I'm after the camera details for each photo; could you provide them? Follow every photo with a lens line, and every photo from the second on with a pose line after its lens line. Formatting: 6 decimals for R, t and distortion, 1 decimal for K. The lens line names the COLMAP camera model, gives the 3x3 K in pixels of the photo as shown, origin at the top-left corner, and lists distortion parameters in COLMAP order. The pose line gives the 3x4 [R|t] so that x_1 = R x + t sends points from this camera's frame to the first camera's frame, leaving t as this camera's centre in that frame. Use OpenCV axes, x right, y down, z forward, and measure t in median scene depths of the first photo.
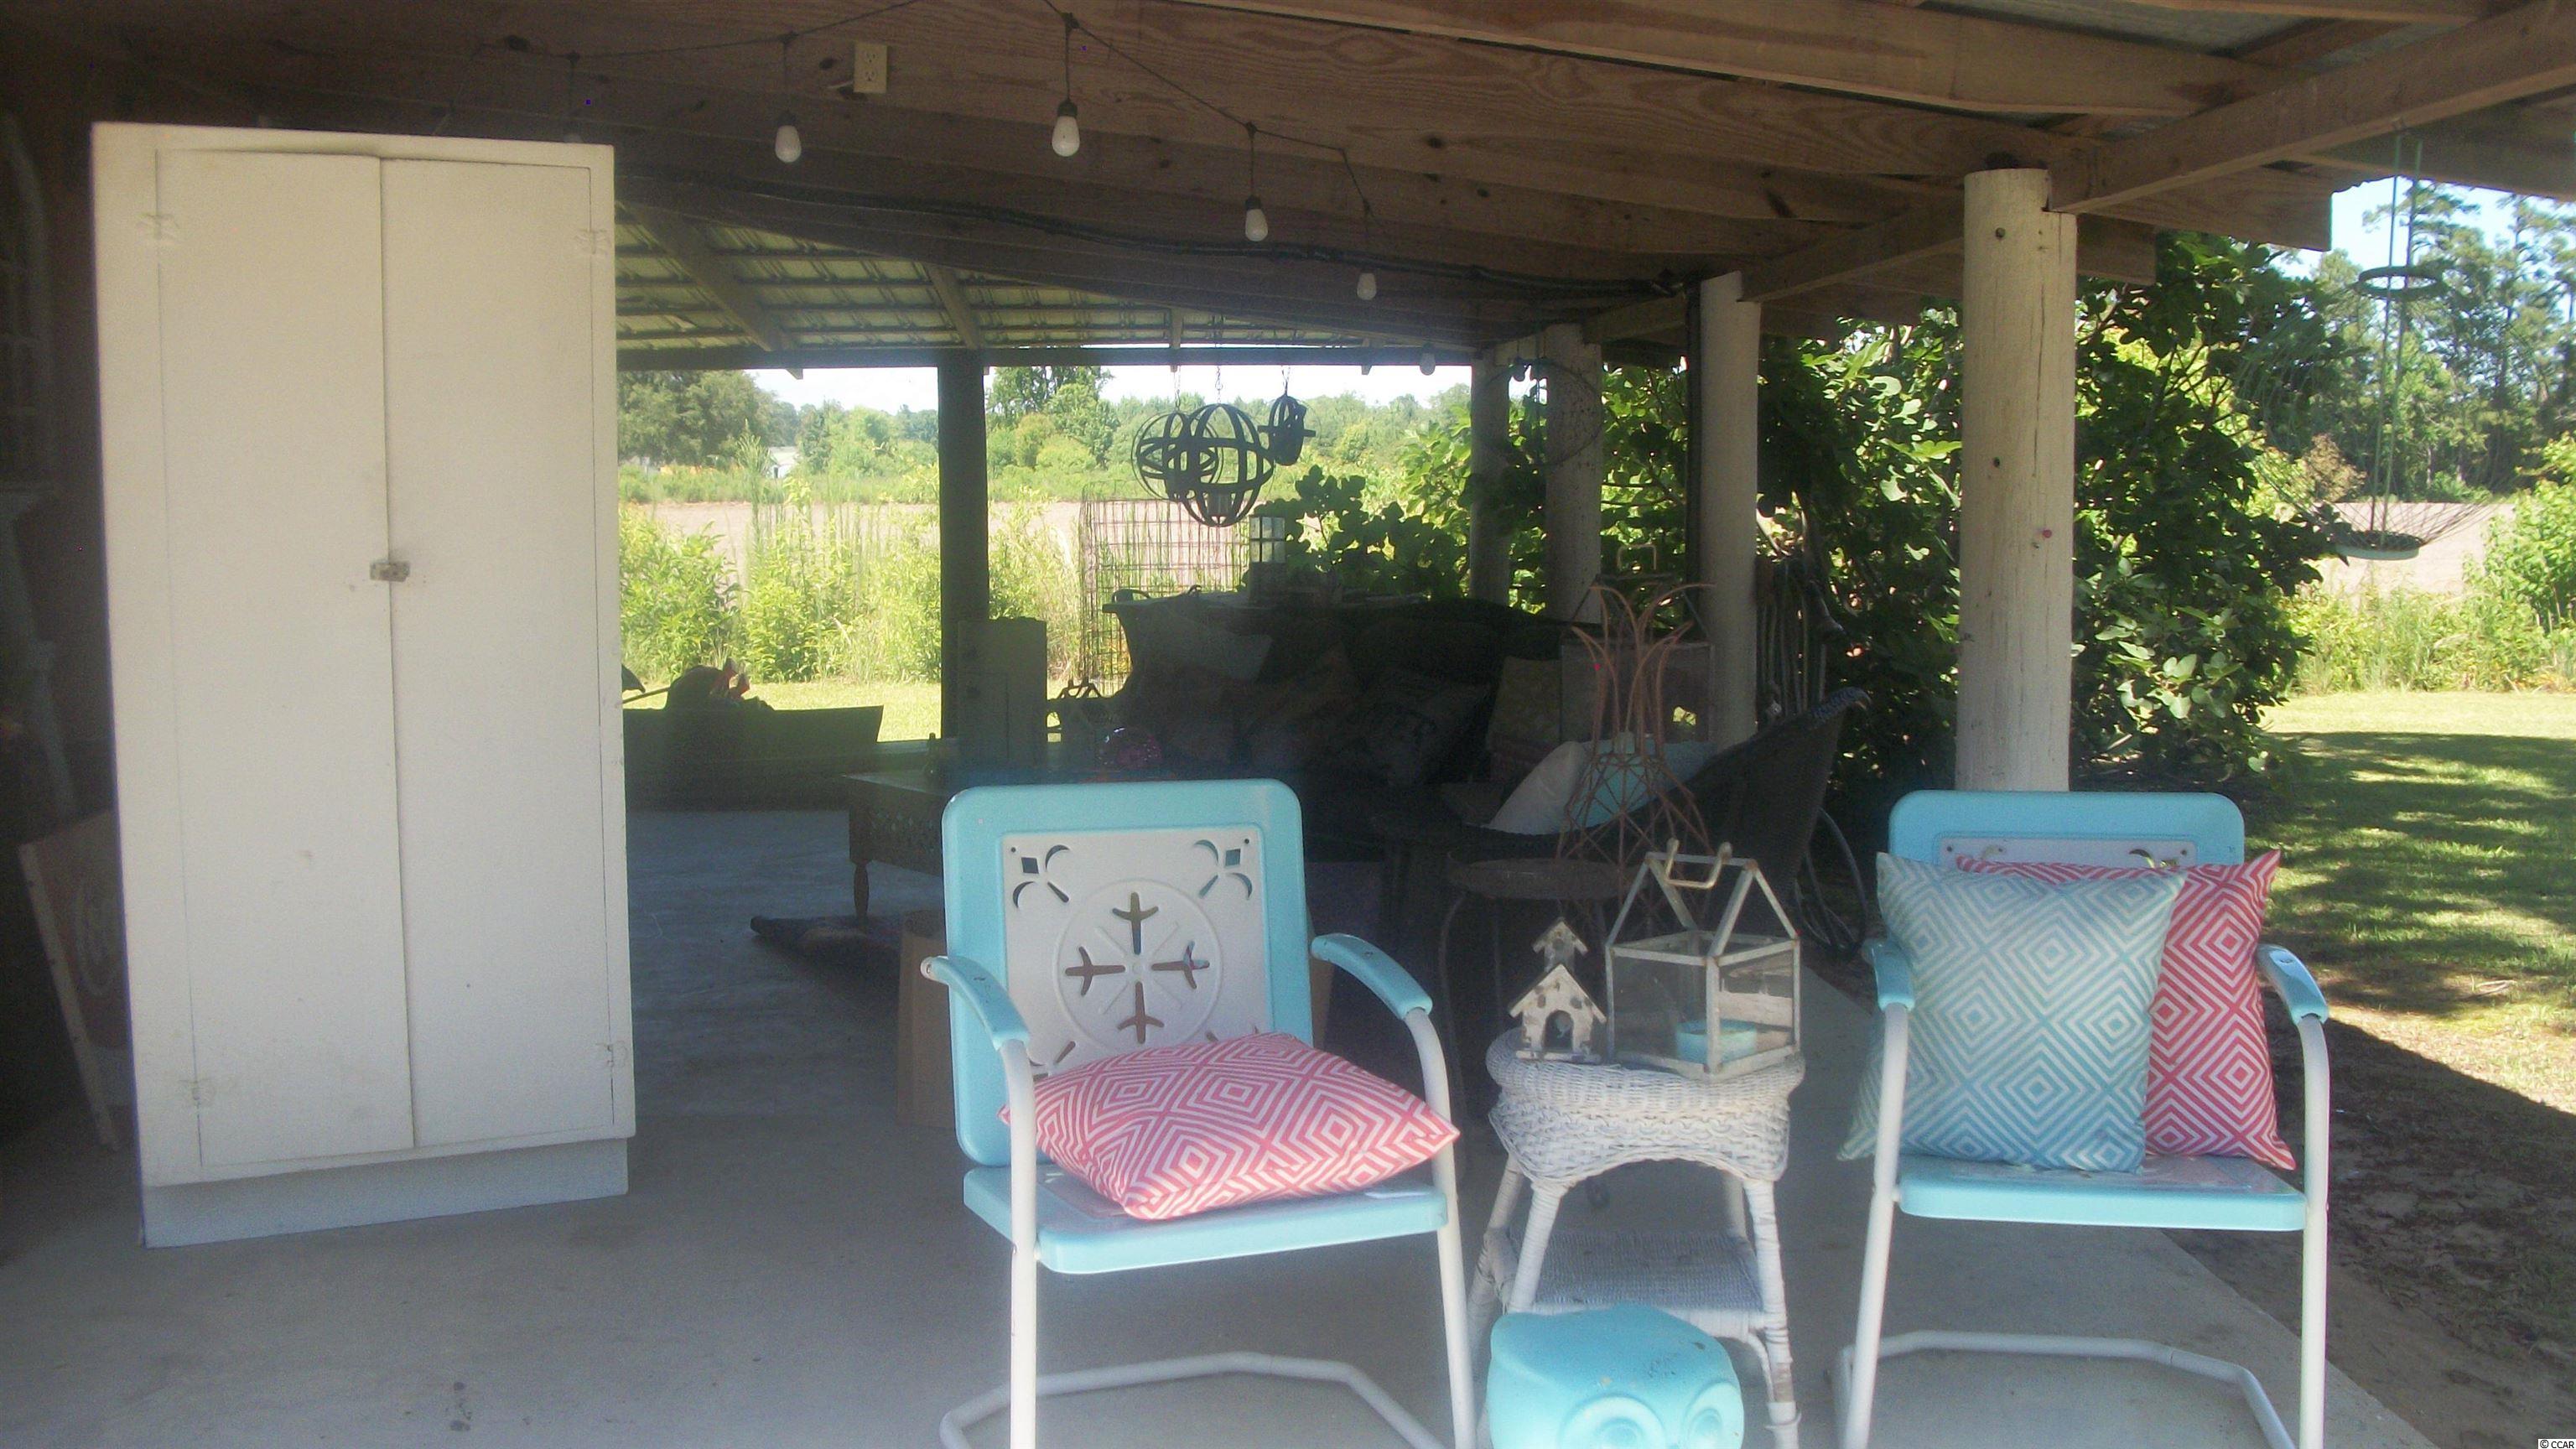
lens RADIAL K [[2444.6, 0, 1307.3], [0, 2444.6, 747.6], [0, 0, 1]] dist [-0.179959, 0.164405]
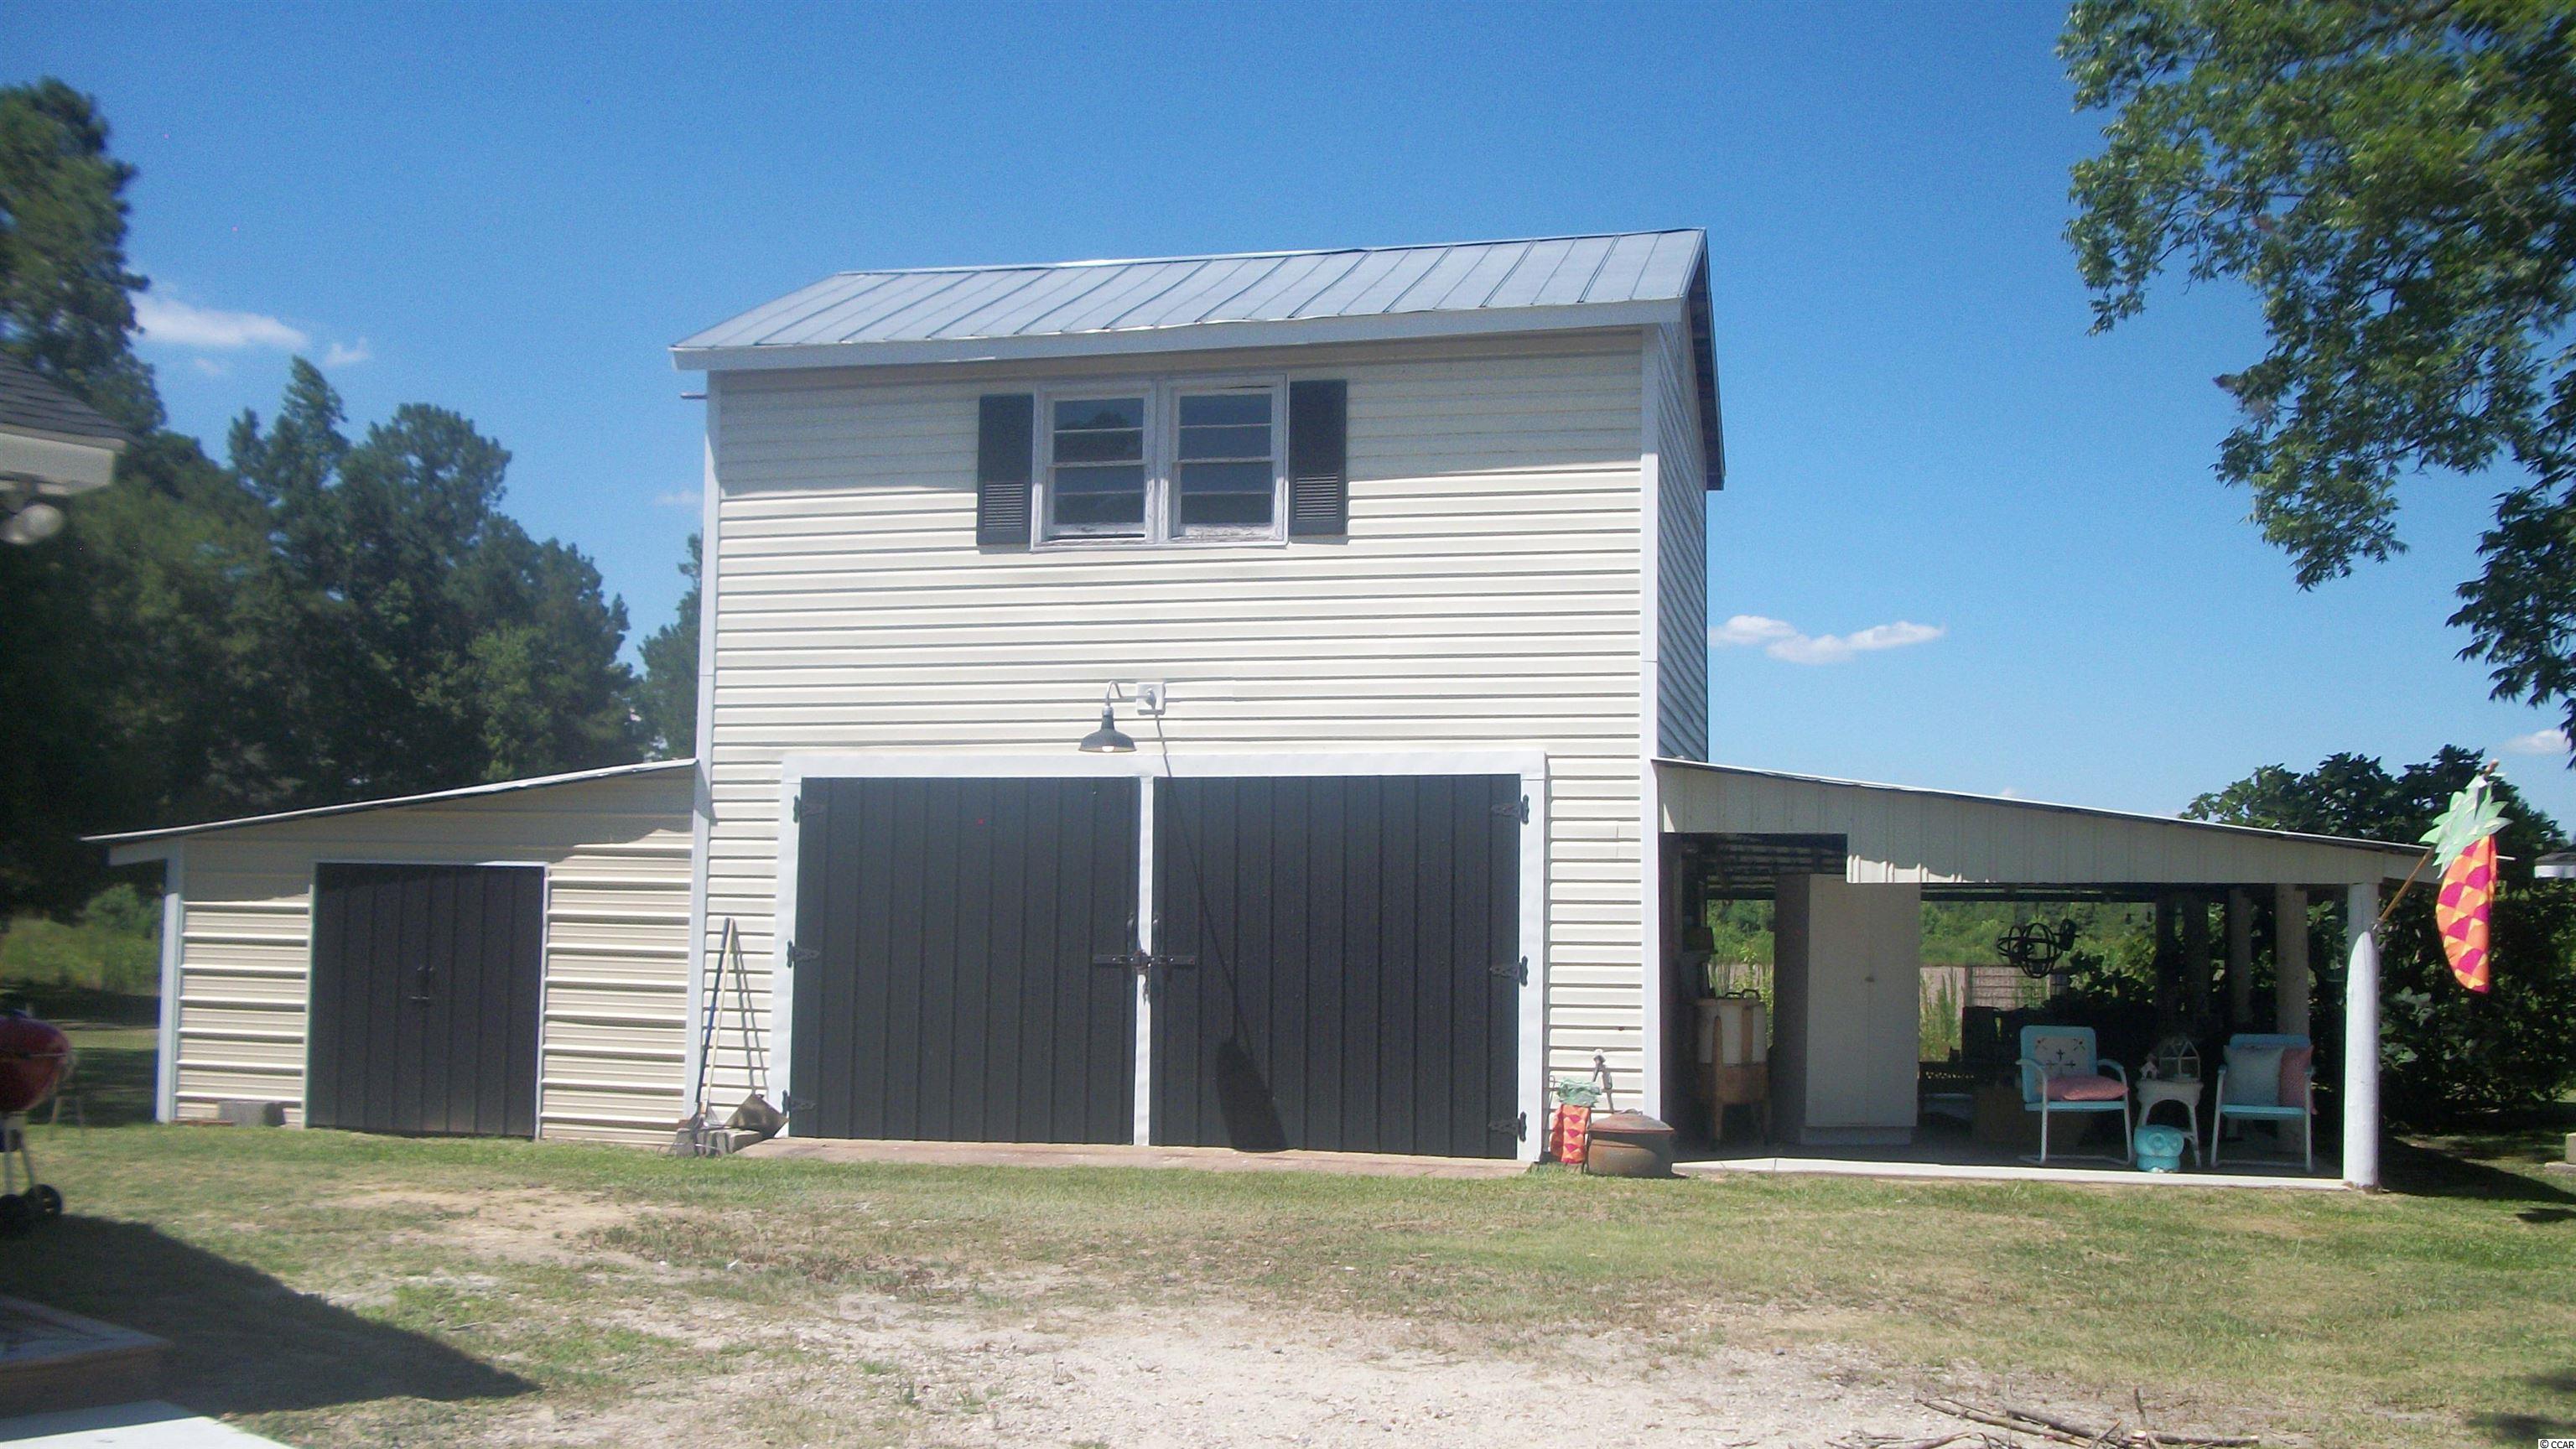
lens RADIAL K [[2444.6, 0, 1307.3], [0, 2444.6, 747.6], [0, 0, 1]] dist [-0.179959, 0.164405]
pose [[0.957850, -0.003489, -0.287246, -0.111164], [-0.050324, 0.982425, -0.179744, 0.335956], [0.282825, 0.186623, 0.940841, -3.320080]]
